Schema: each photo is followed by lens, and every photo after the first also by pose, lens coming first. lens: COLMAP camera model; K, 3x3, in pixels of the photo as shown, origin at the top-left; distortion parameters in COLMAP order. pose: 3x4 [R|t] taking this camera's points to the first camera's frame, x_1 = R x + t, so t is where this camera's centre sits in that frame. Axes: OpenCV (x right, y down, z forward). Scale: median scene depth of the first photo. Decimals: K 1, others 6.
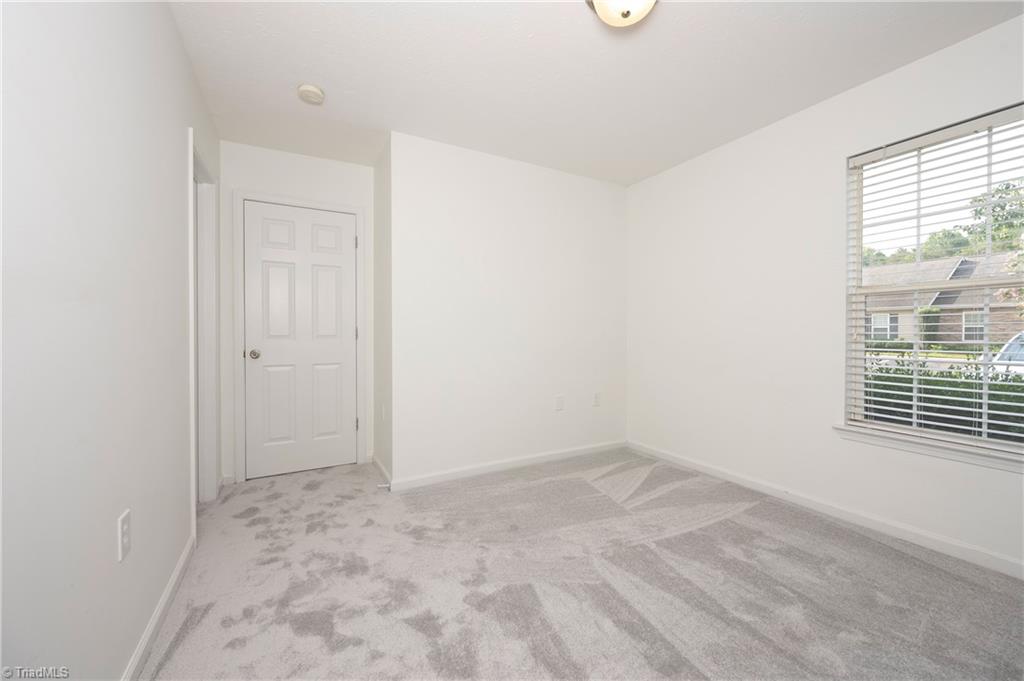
lens RADIAL K [[402.2, 0, 512.1], [0, 402.2, 337.5], [0, 0, 1]] dist [0.000000, -0.000085]
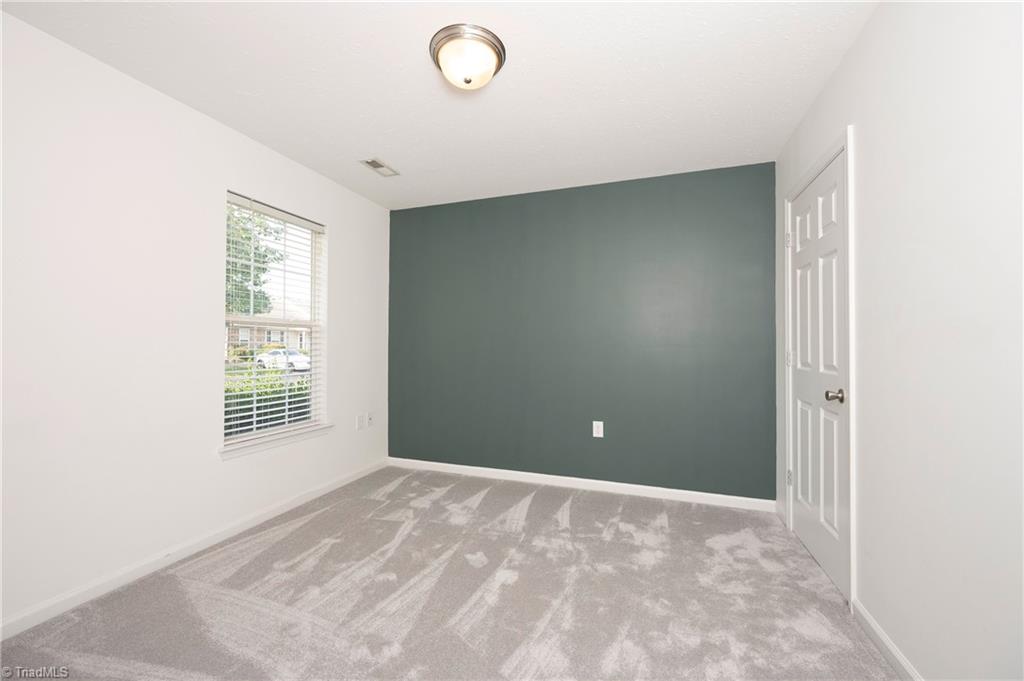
lens RADIAL K [[403.6, 0, 512.8], [0, 403.6, 340.6], [0, 0, 1]] dist [0.000108, -0.000095]
pose [[-0.668427, 0.006984, 0.743745, -0.454795], [0.004148, 0.999975, -0.005662, -0.047993], [-0.743766, -0.000700, -0.668439, 1.185708]]
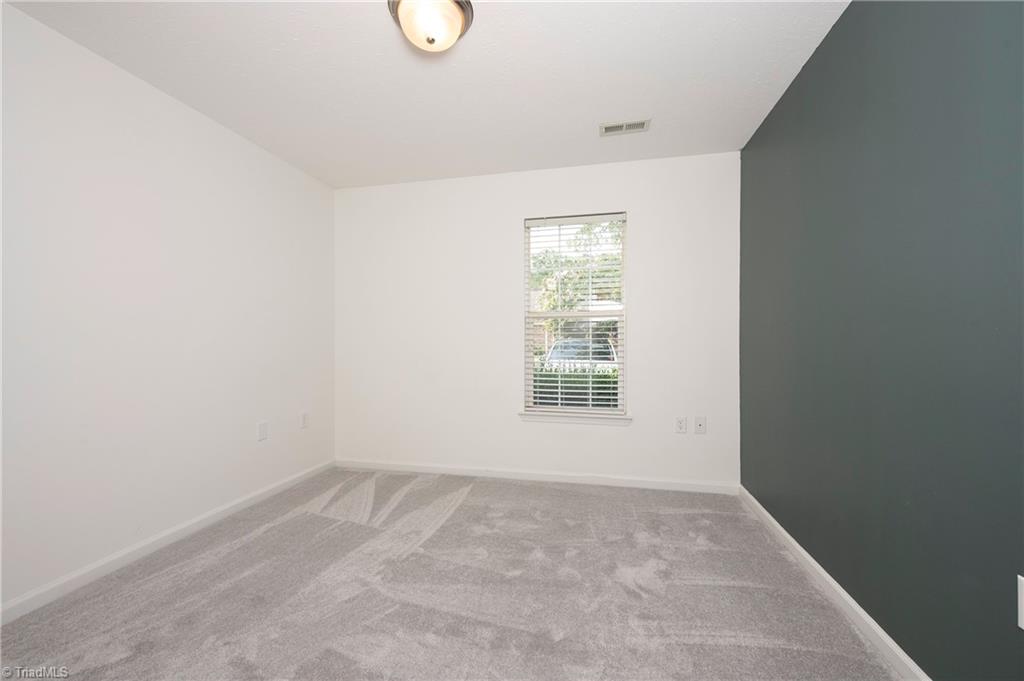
lens RADIAL K [[403.6, 0, 512.8], [0, 403.6, 340.6], [0, 0, 1]] dist [0.000108, -0.000095]
pose [[0.657368, 0.002905, 0.753564, -0.257875], [0.009343, 0.999884, -0.012004, -0.008873], [-0.753511, 0.014931, 0.657265, 0.117475]]
